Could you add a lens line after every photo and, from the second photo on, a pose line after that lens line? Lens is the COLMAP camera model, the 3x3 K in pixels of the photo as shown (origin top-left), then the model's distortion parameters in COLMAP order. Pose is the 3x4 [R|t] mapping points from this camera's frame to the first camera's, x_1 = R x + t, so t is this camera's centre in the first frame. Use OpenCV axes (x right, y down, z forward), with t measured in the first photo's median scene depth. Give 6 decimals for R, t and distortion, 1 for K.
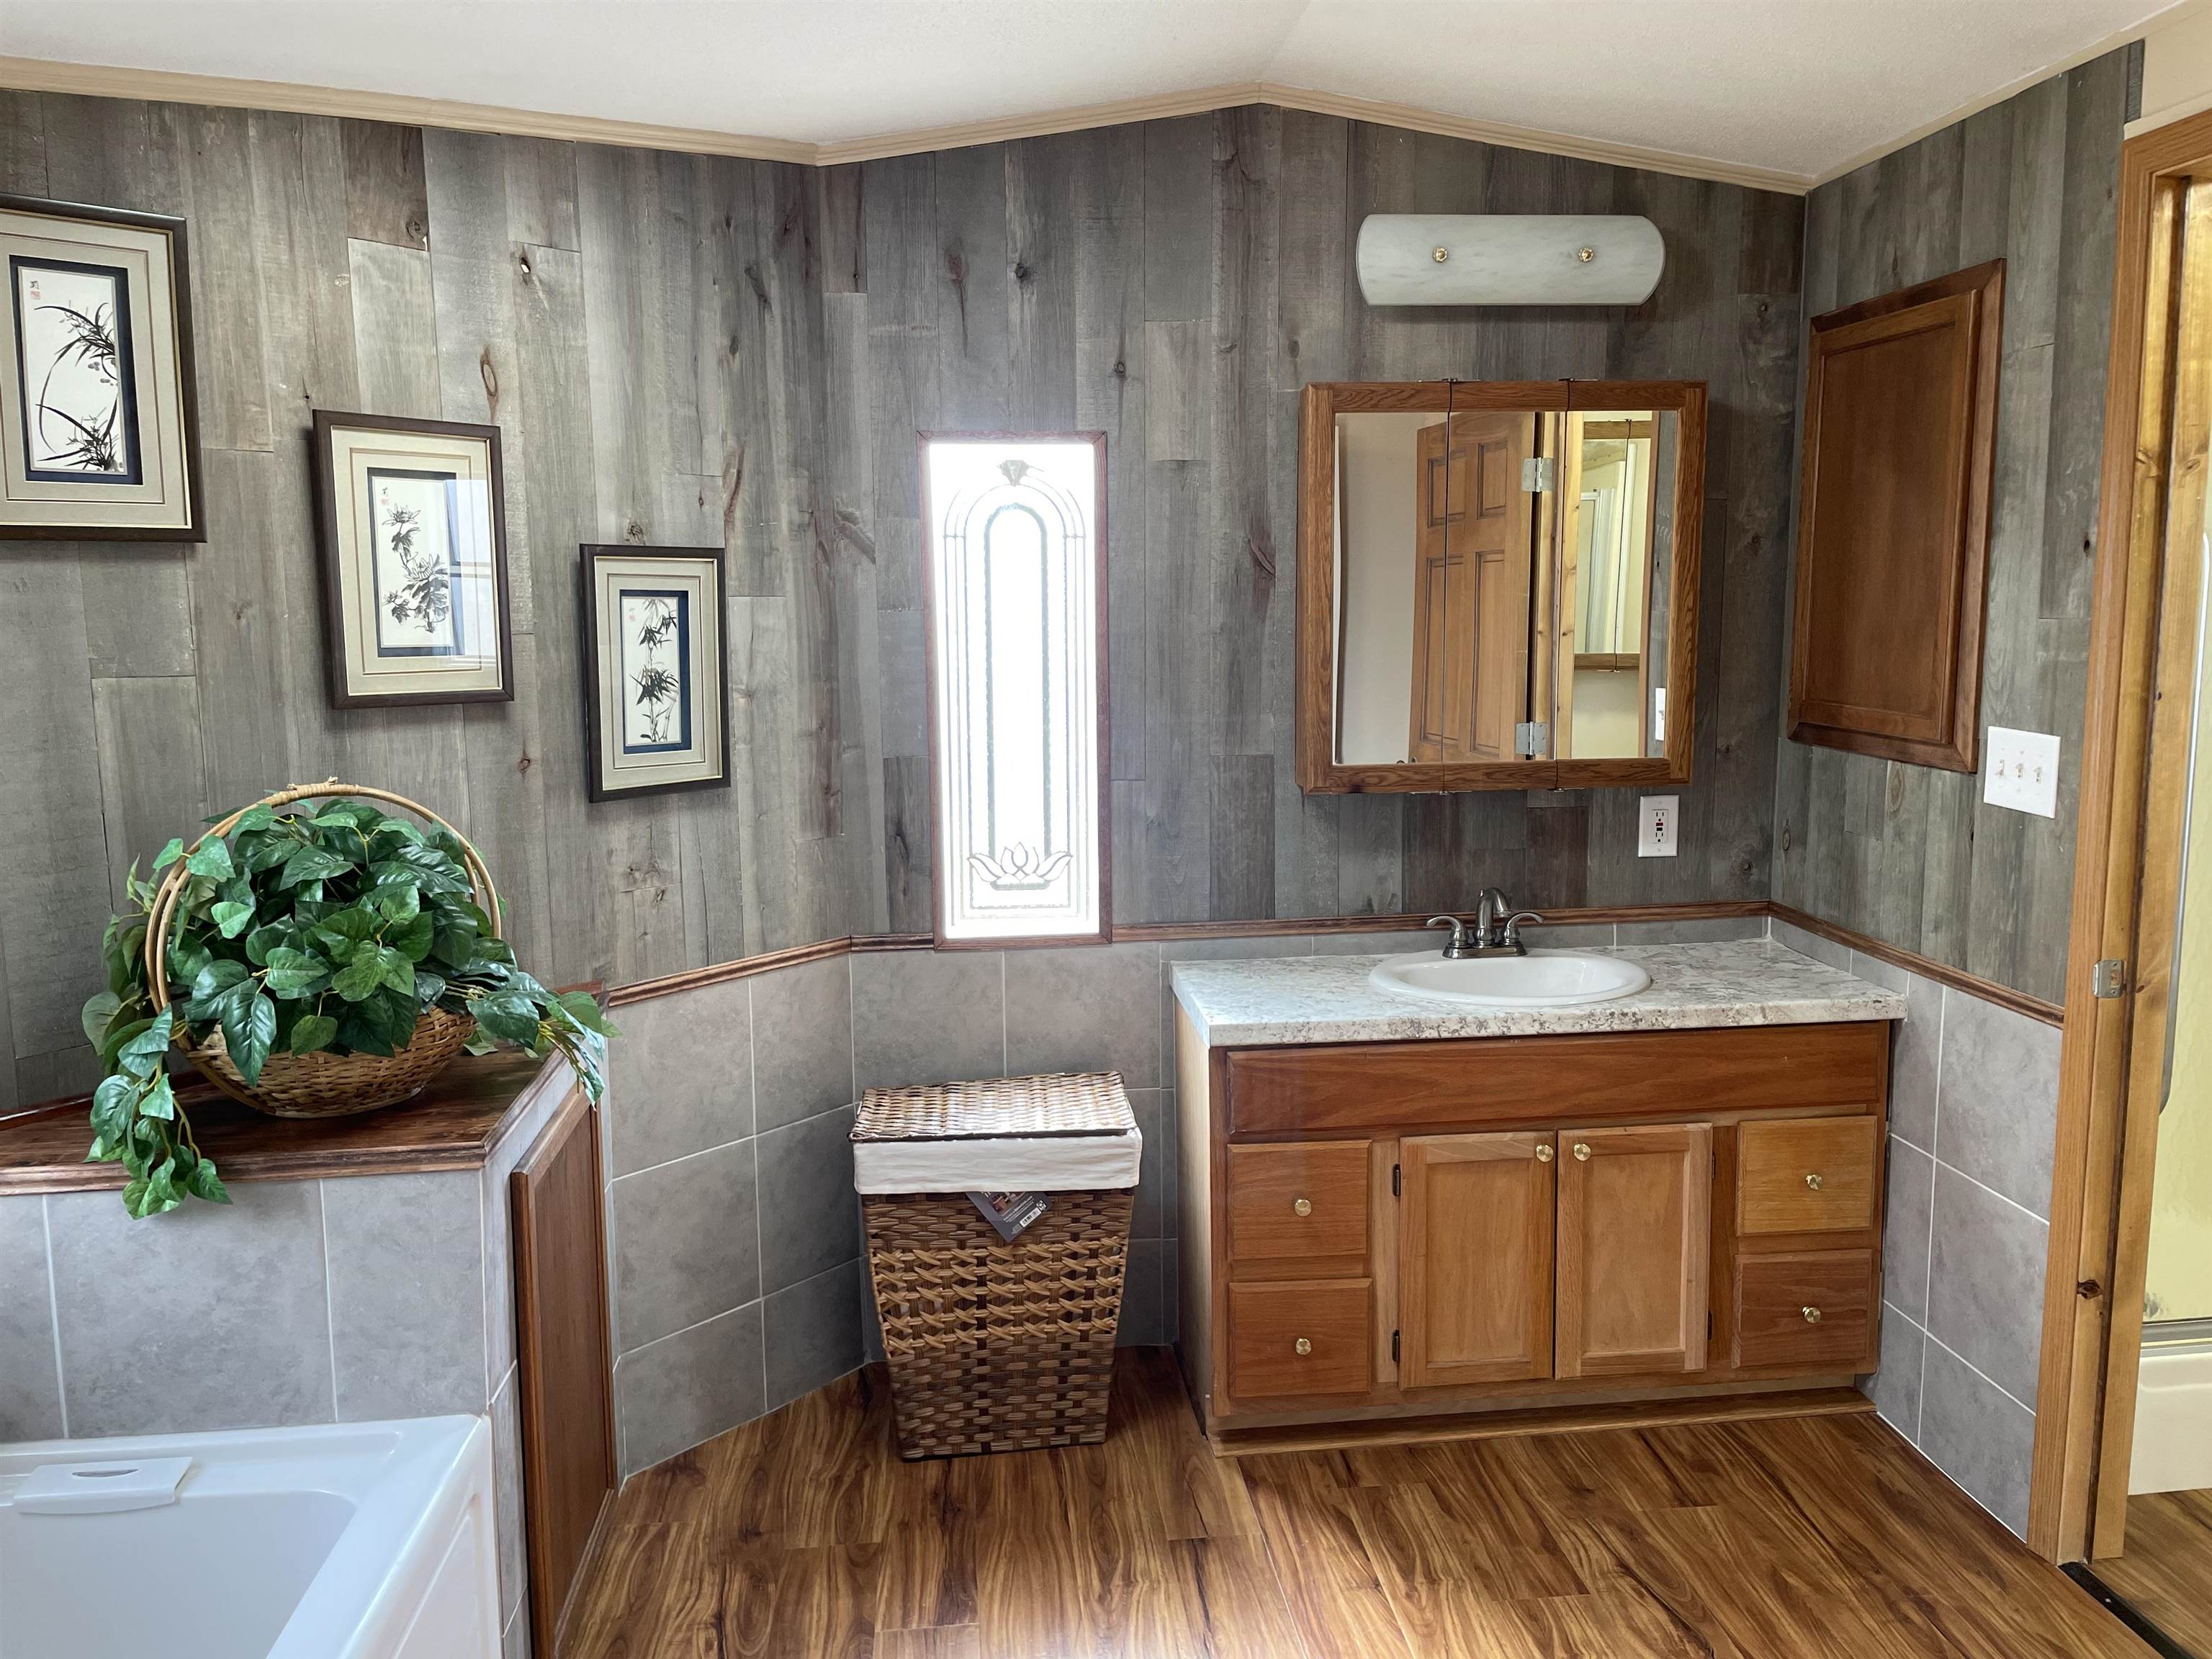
lens RADIAL K [[1676.1, 0, 1112.8], [0, 1676.1, 824.8], [0, 0, 1]] dist [0.101939, -0.129246]
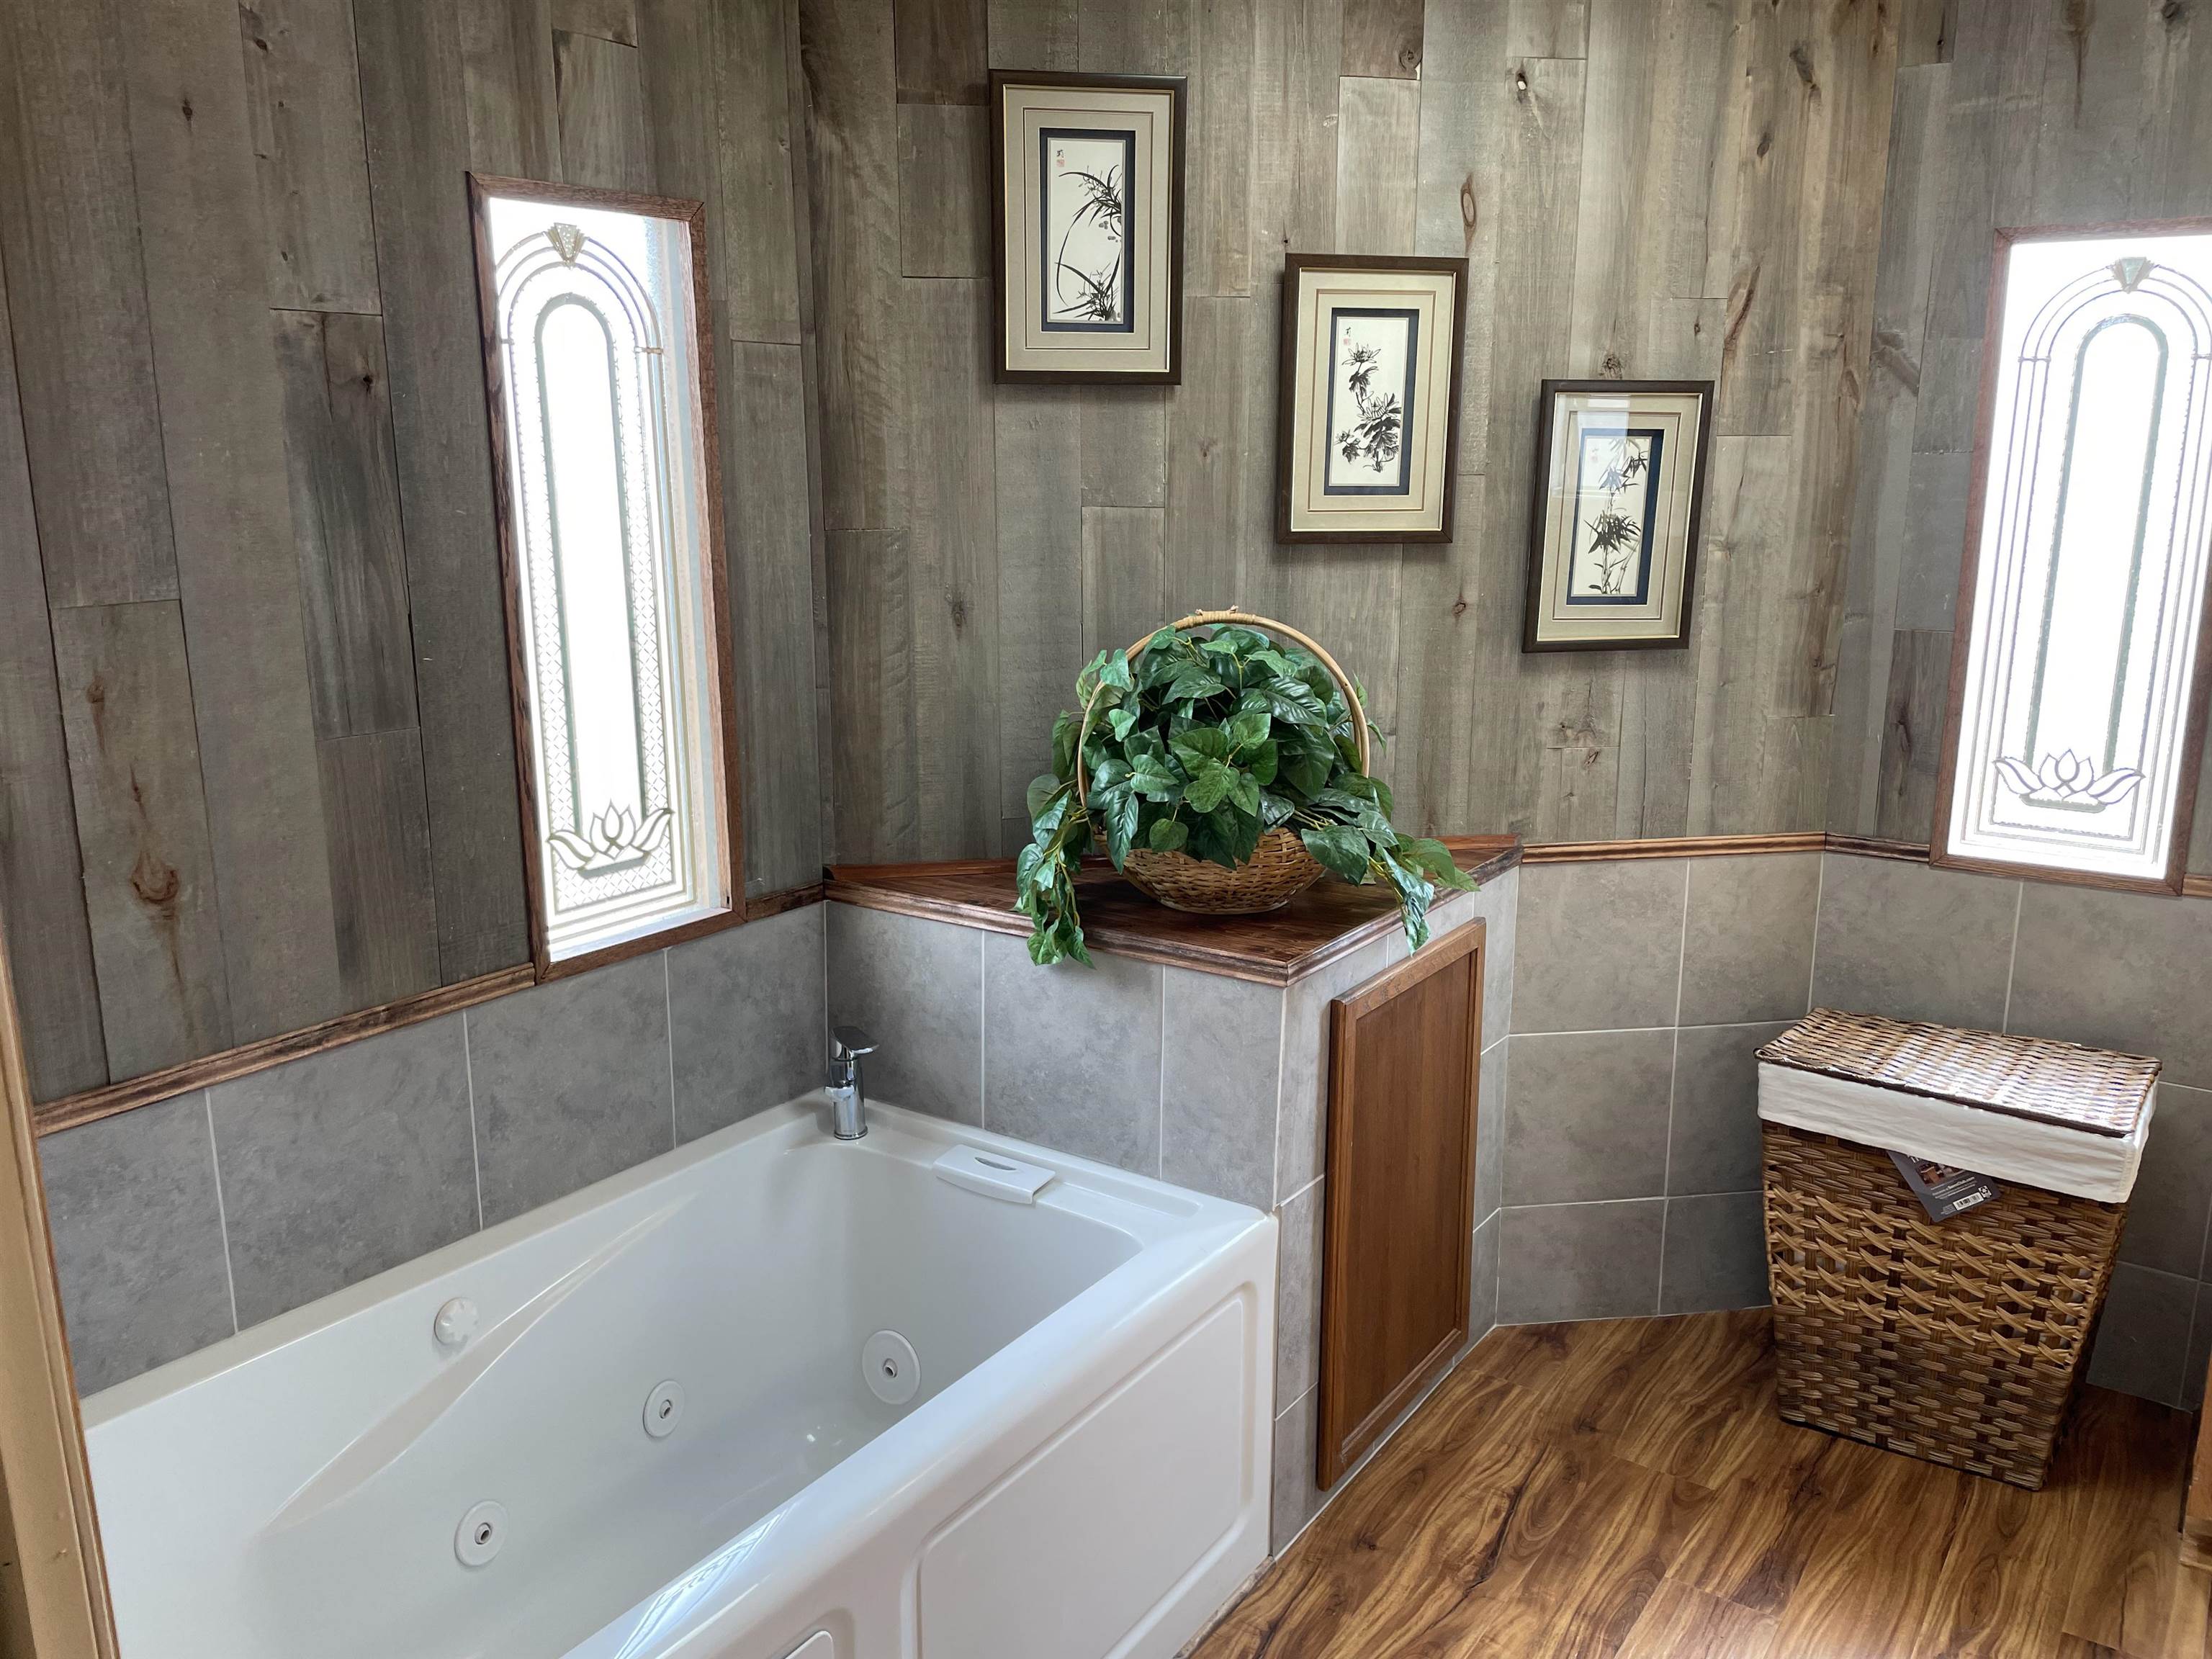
lens RADIAL K [[1676.1, 0, 1112.8], [0, 1676.1, 824.8], [0, 0, 1]] dist [0.101939, -0.129246]
pose [[0.760712, 0.153822, -0.630600, 0.134028], [-0.098751, 0.987632, 0.121787, -0.009728], [0.641534, -0.030372, 0.766493, 0.098098]]
